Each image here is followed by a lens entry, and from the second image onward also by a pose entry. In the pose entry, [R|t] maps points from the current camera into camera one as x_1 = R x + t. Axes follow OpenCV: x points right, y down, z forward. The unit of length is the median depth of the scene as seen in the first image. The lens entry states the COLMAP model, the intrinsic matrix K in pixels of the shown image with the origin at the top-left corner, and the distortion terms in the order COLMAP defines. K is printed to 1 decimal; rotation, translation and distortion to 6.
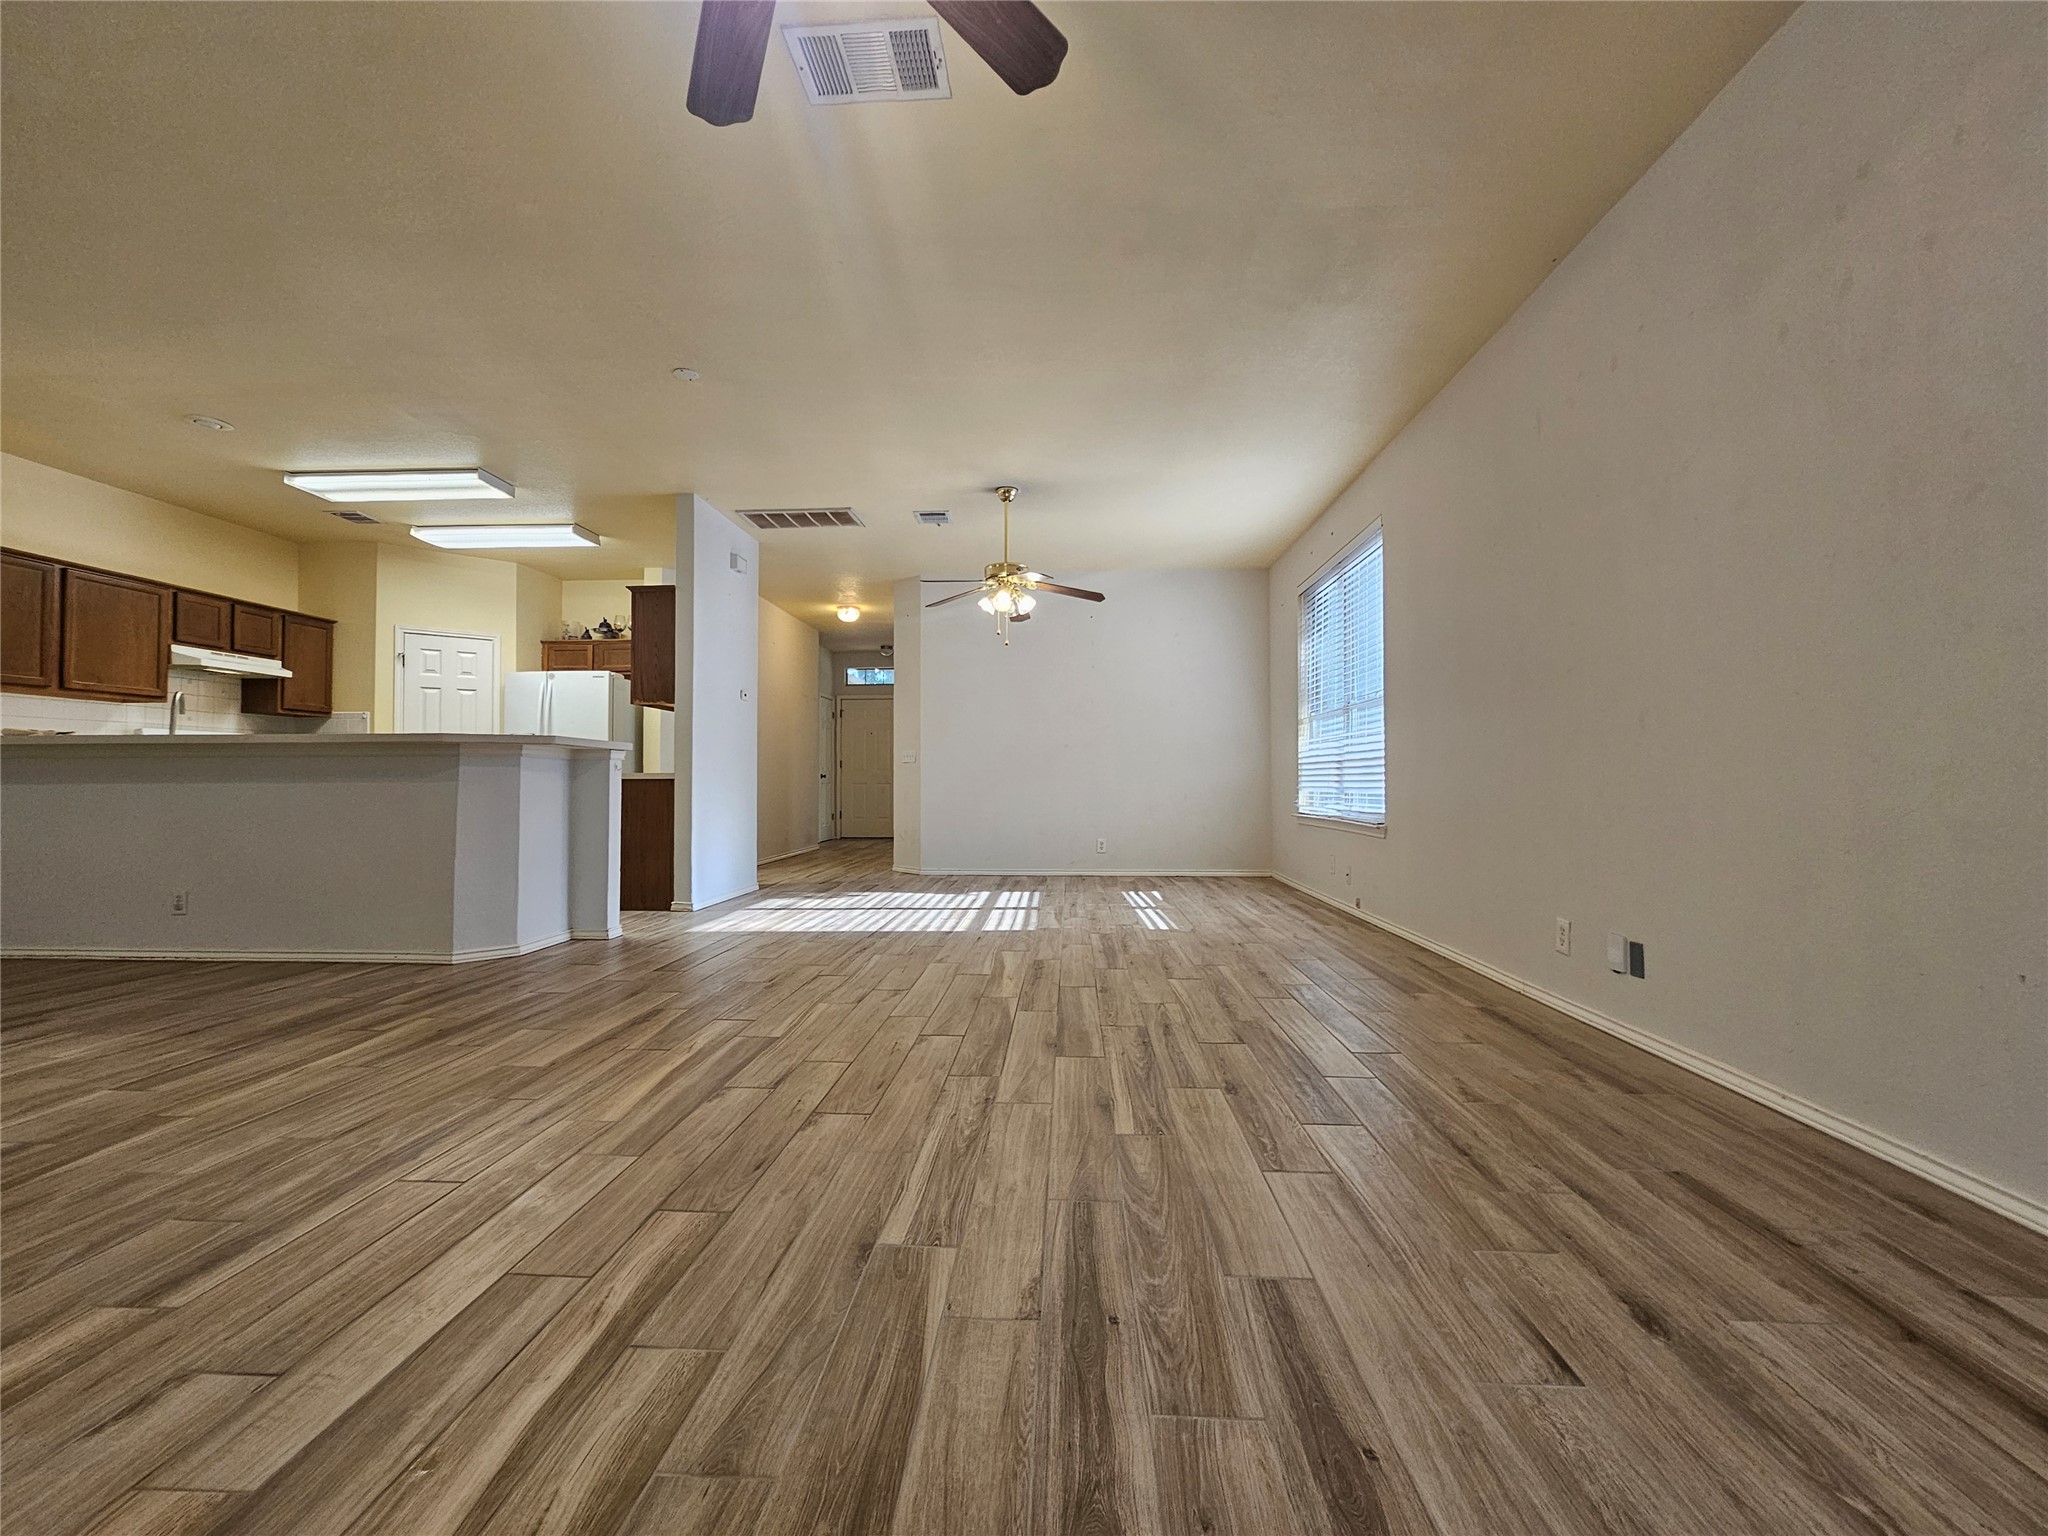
lens RADIAL K [[843.6, 0, 1017.3], [0, 843.6, 764.6], [0, 0, 1]] dist [-0.009657, 0.005233]
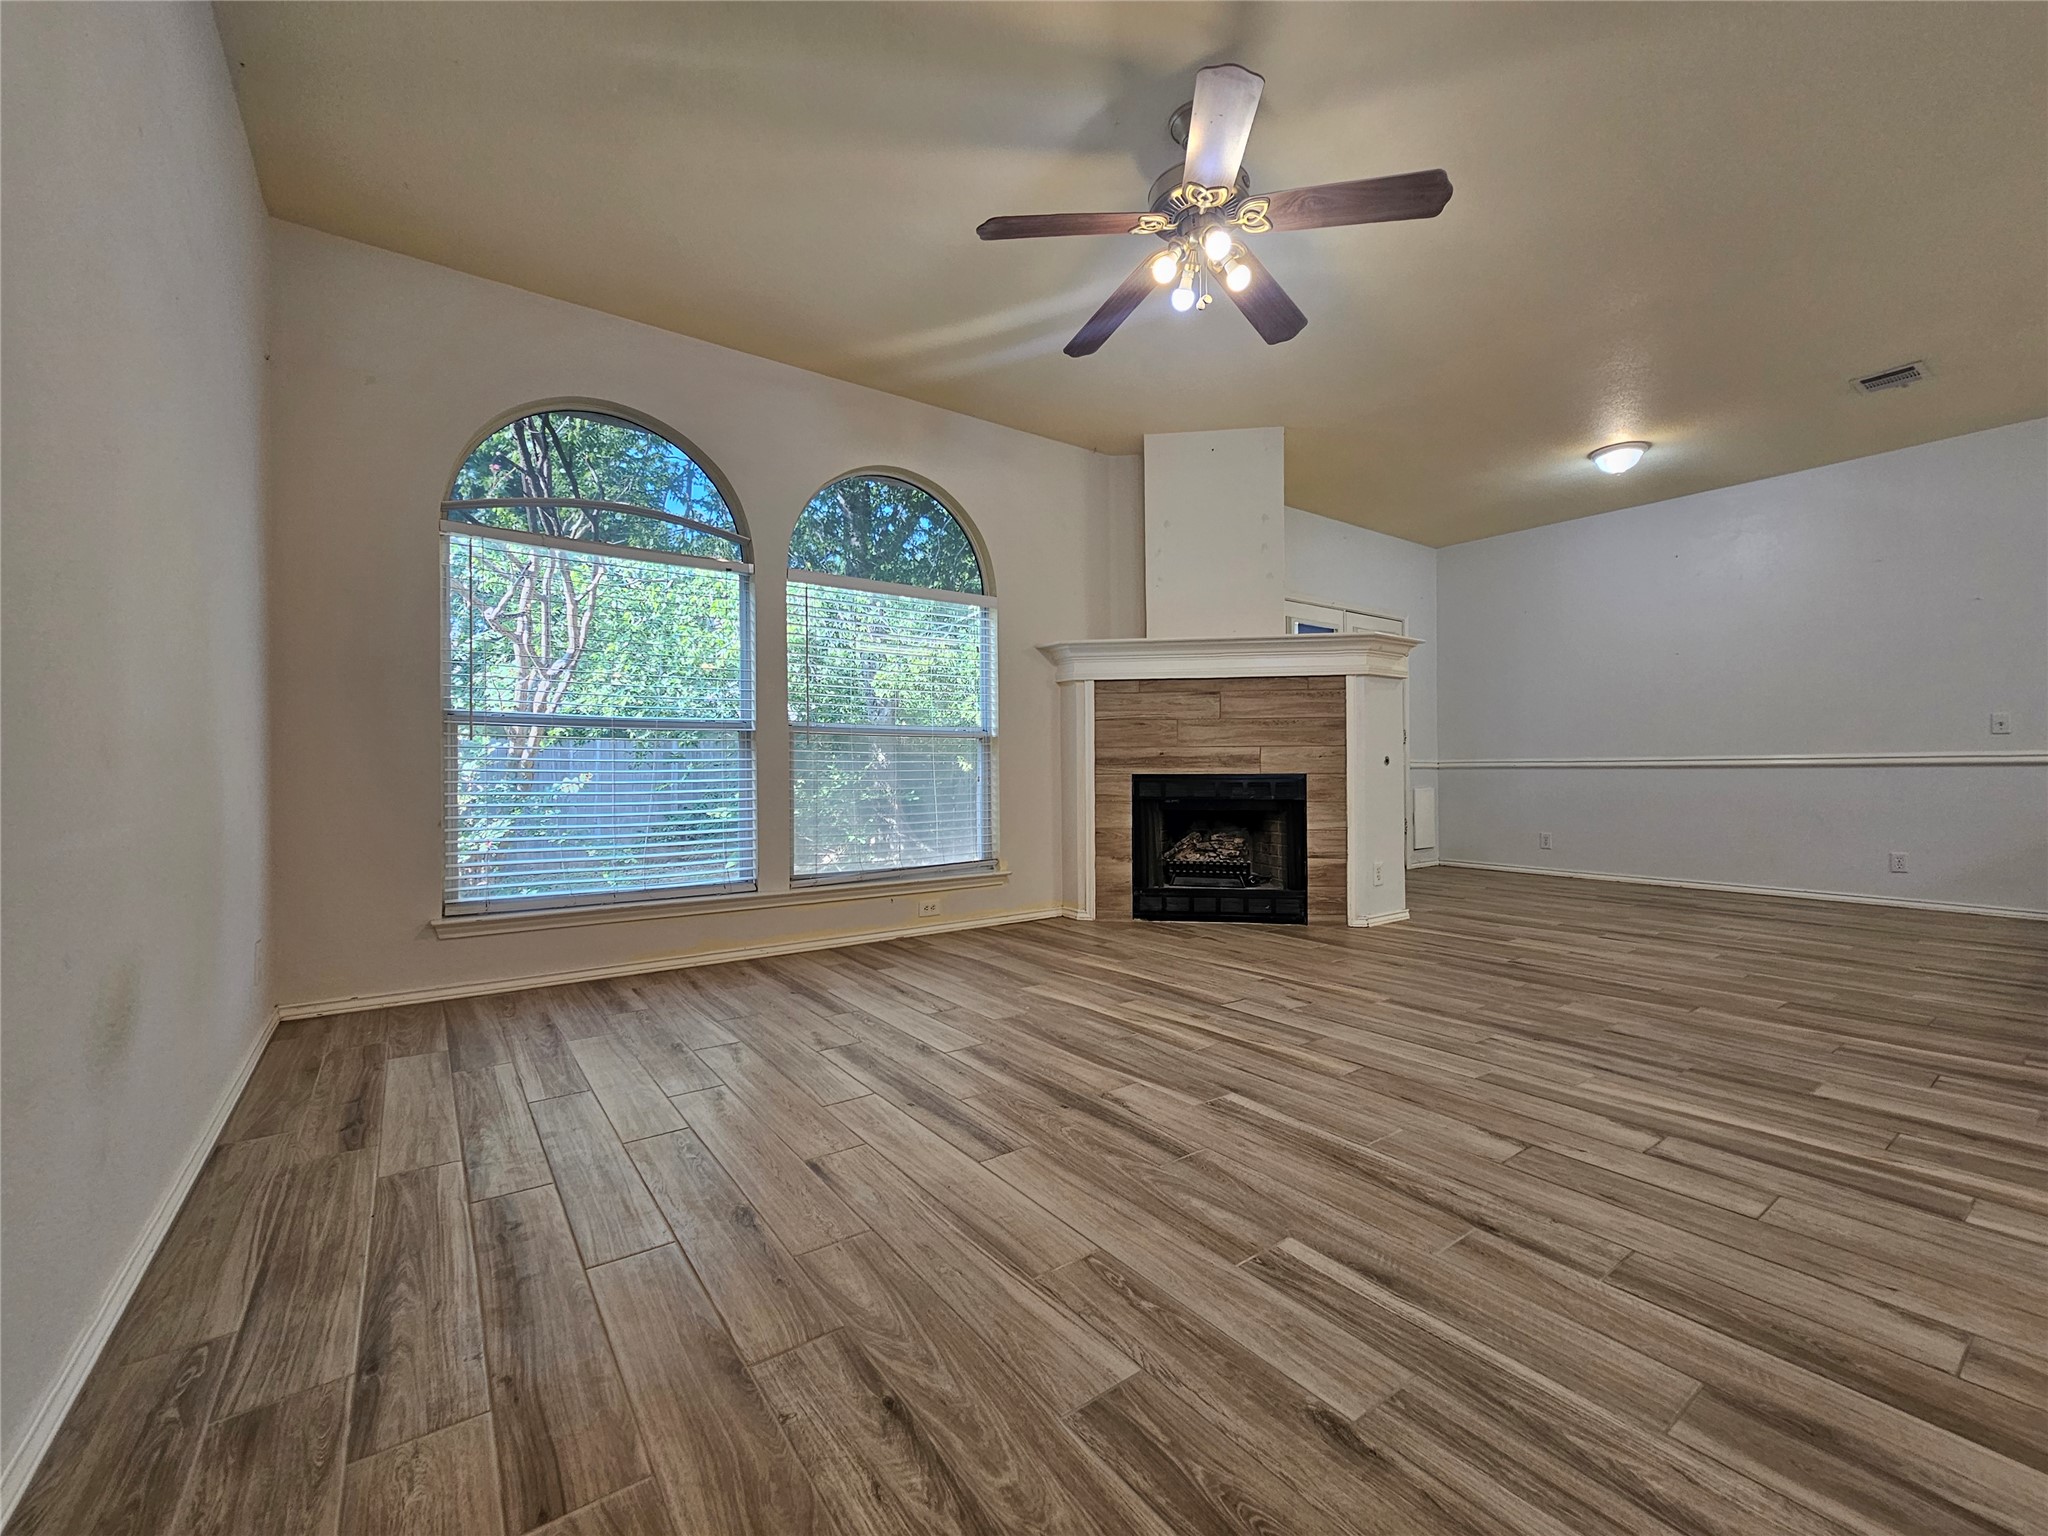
lens RADIAL K [[843.6, 0, 1017.3], [0, 843.6, 764.6], [0, 0, 1]] dist [-0.009657, 0.005233]
pose [[-0.773461, 0.000753, -0.633843, 0.772116], [0.019283, 0.999564, -0.022343, 0.020990], [0.633550, -0.029504, -0.773139, 1.408363]]
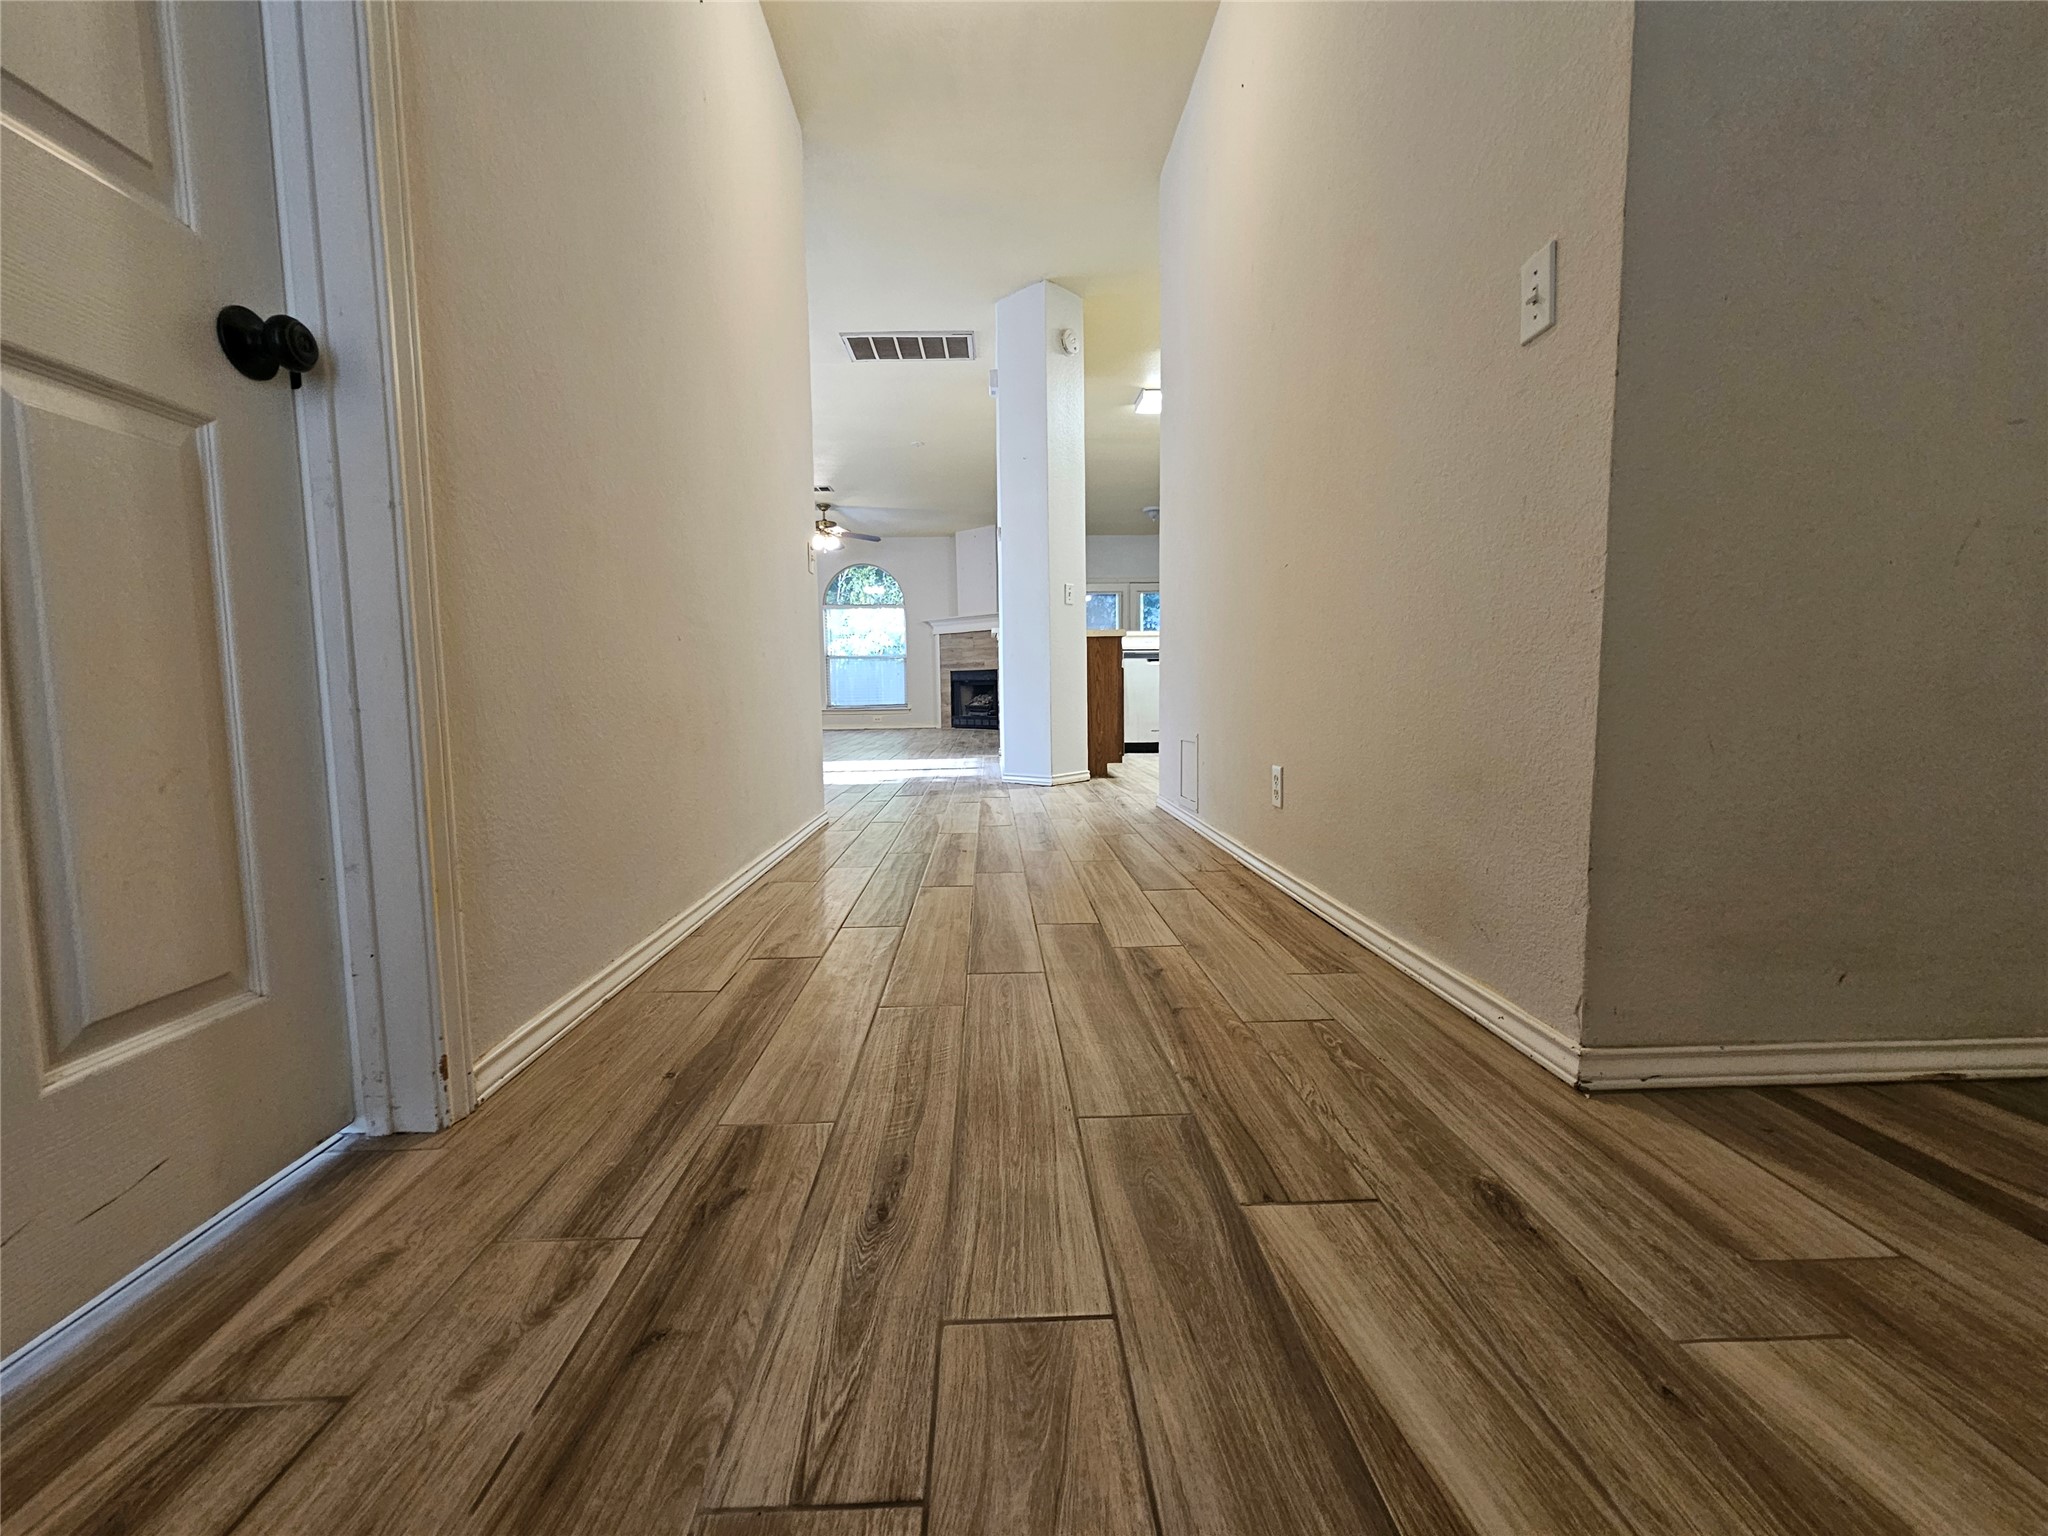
lens RADIAL K [[843.6, 0, 1017.3], [0, 843.6, 764.6], [0, 0, 1]] dist [-0.009657, 0.005233]
pose [[-0.995553, 0.021468, -0.091724, -0.816204], [0.015672, 0.997862, 0.063454, 0.282546], [0.092890, 0.061734, -0.993761, 5.661560]]
